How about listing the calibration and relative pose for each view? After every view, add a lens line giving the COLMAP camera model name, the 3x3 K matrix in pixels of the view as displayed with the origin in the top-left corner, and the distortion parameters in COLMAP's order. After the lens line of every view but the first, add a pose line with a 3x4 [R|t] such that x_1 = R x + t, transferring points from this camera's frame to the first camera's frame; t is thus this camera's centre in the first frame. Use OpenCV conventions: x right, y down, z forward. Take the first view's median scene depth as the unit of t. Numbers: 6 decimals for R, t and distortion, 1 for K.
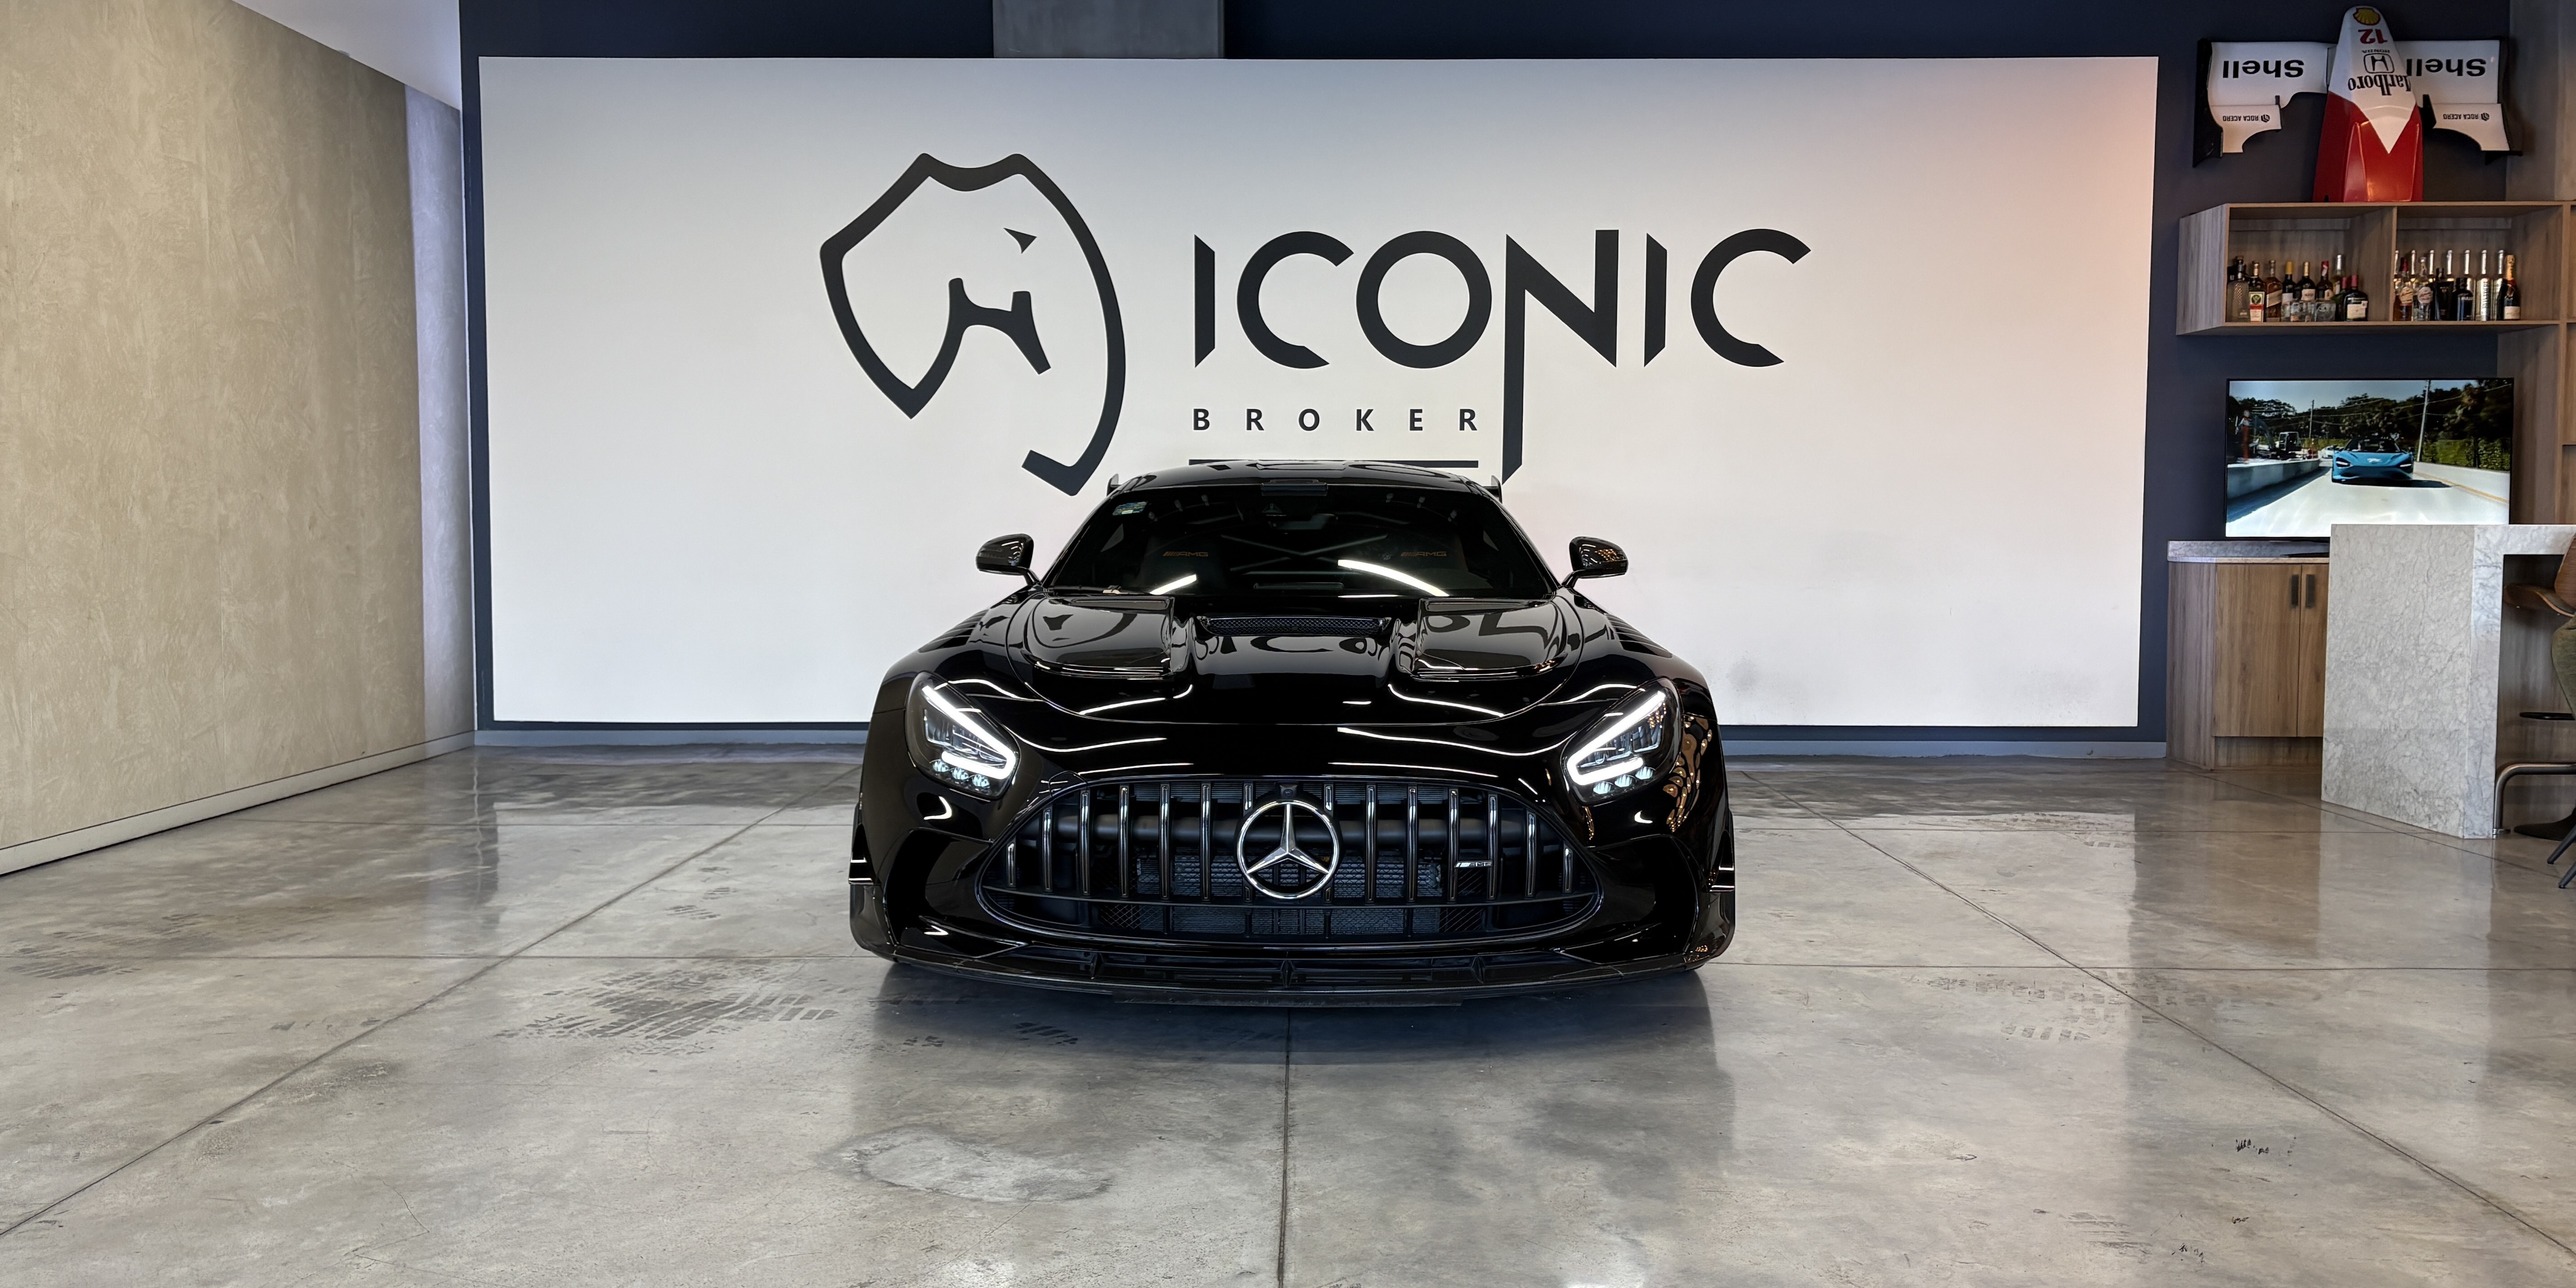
lens RADIAL K [[1950.5, 0, 1277.7], [0, 1950.5, 646.7], [0, 0, 1]] dist [0.038510, -0.037859]
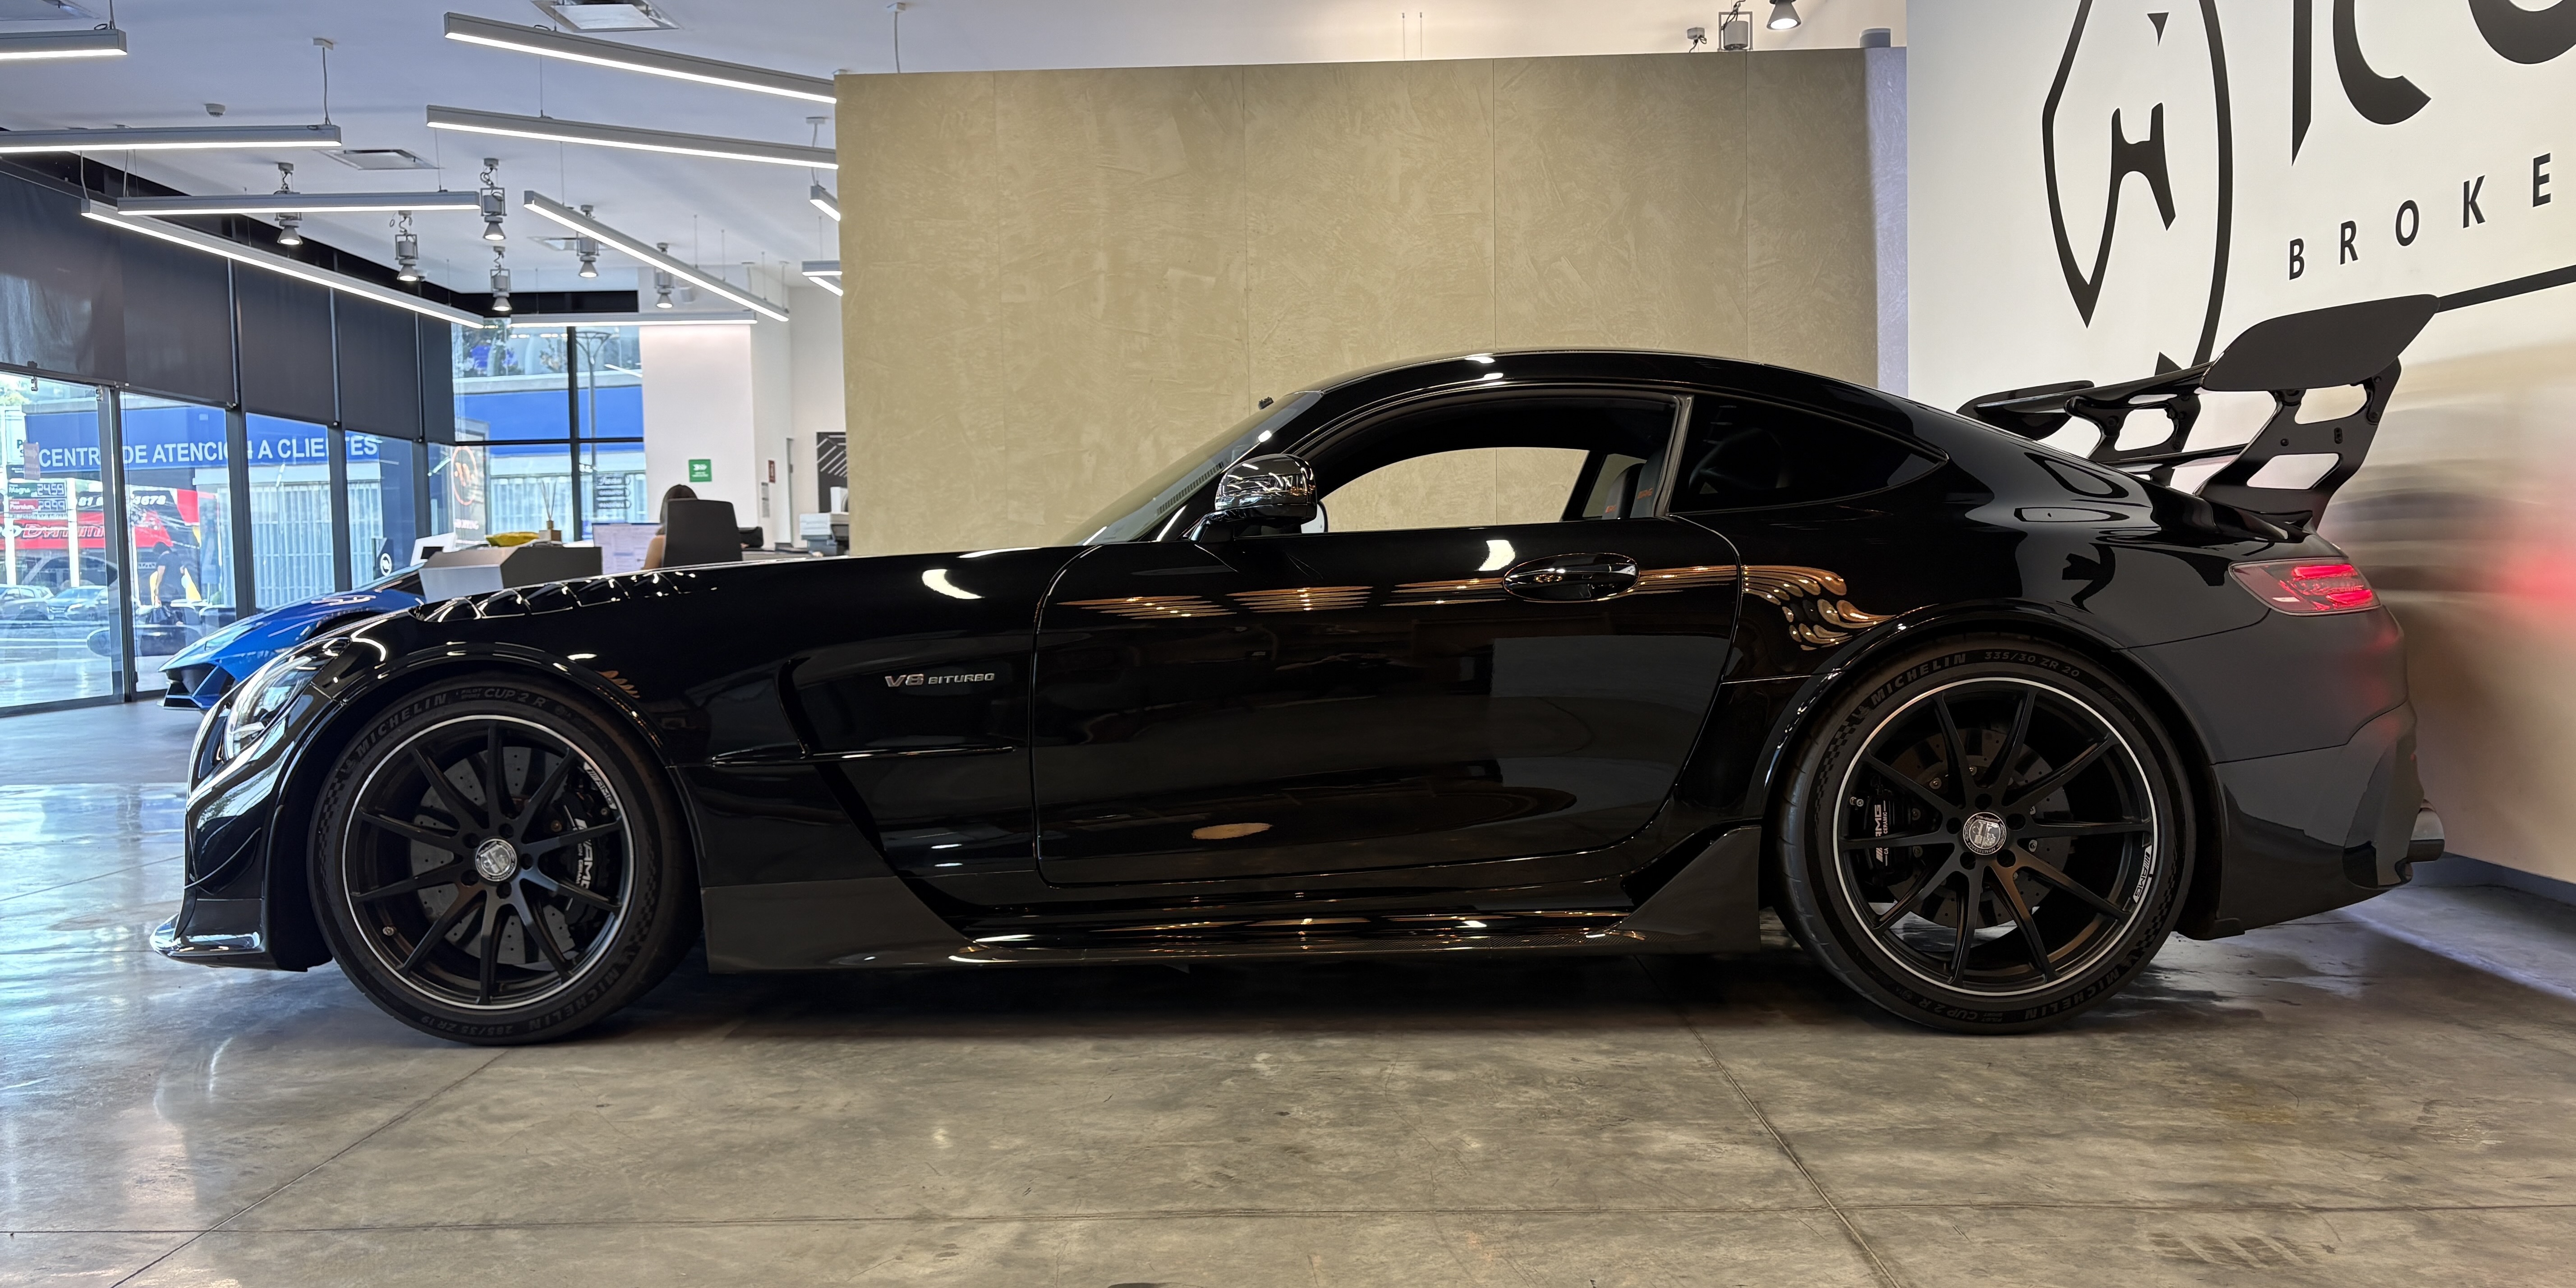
lens RADIAL K [[1950.5, 0, 1264.9], [0, 1950.5, 660.9], [0, 0, 1]] dist [0.038510, -0.037859]
pose [[-0.006111, 0.040452, -0.999163, 0.523770], [-0.042669, 0.998261, 0.040677, -0.013541], [0.999071, 0.042882, -0.004374, 0.720501]]
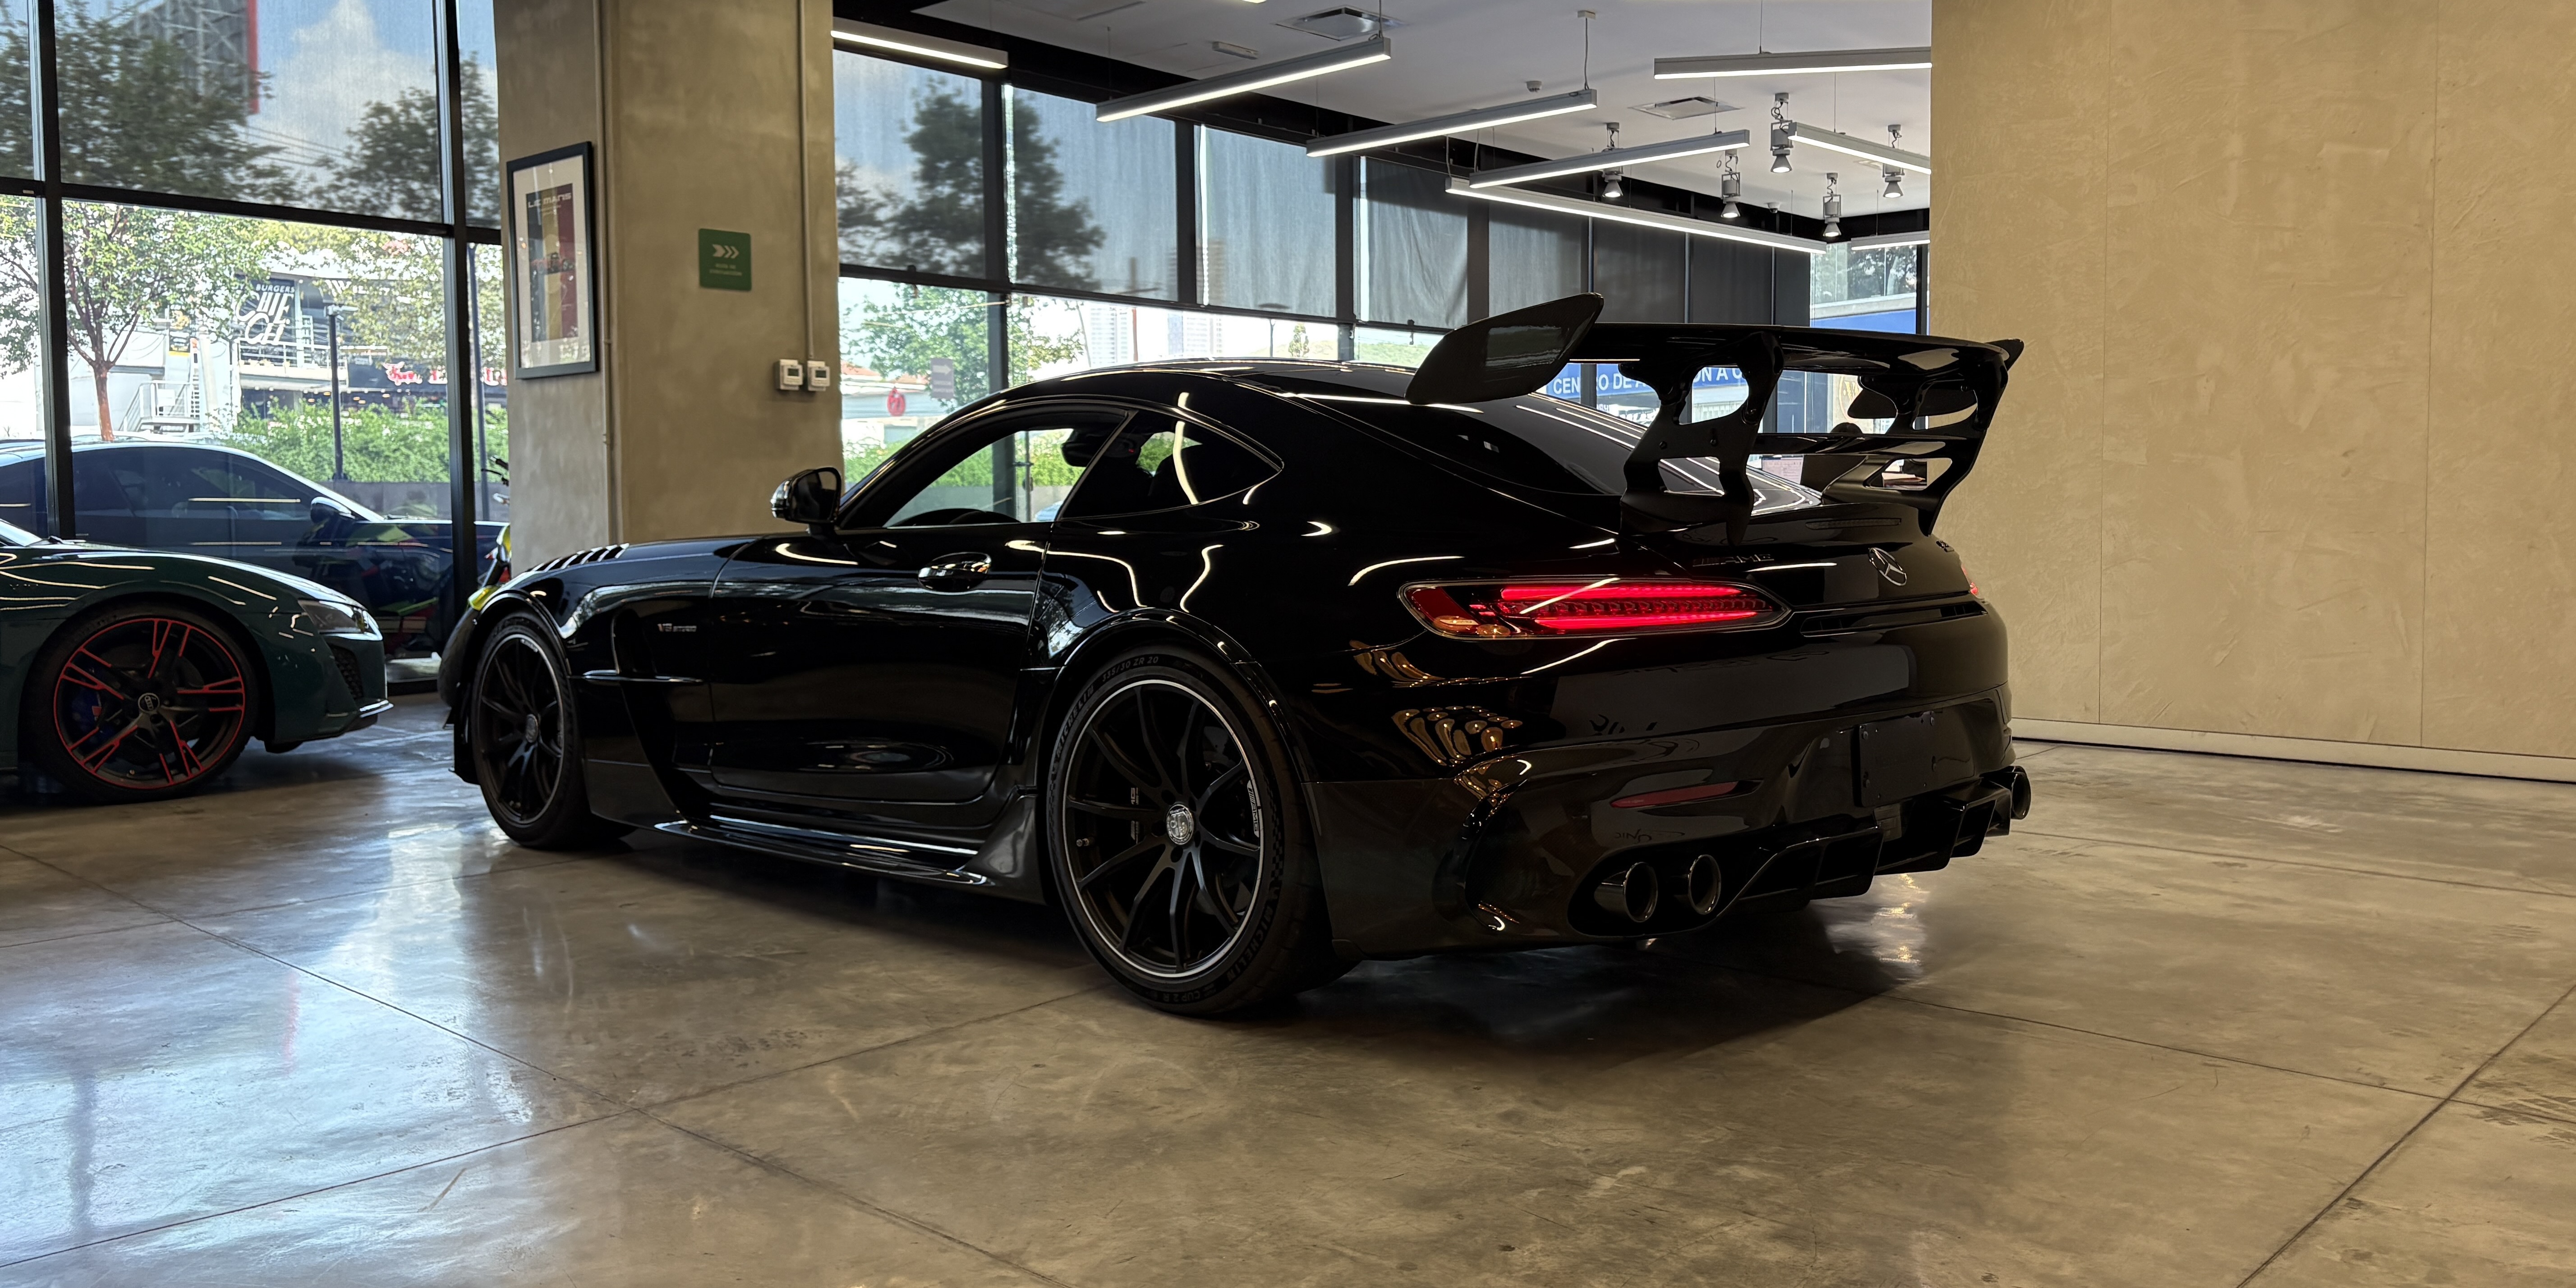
lens RADIAL K [[1950.5, 0, 1283.7], [0, 1950.5, 565.1], [0, 0, 1]] dist [0.038510, -0.037859]
pose [[-0.678203, 0.028495, -0.734322, 0.412682], [-0.037357, 0.996619, 0.073175, -0.040491], [0.733925, 0.077060, -0.674845, 0.890649]]
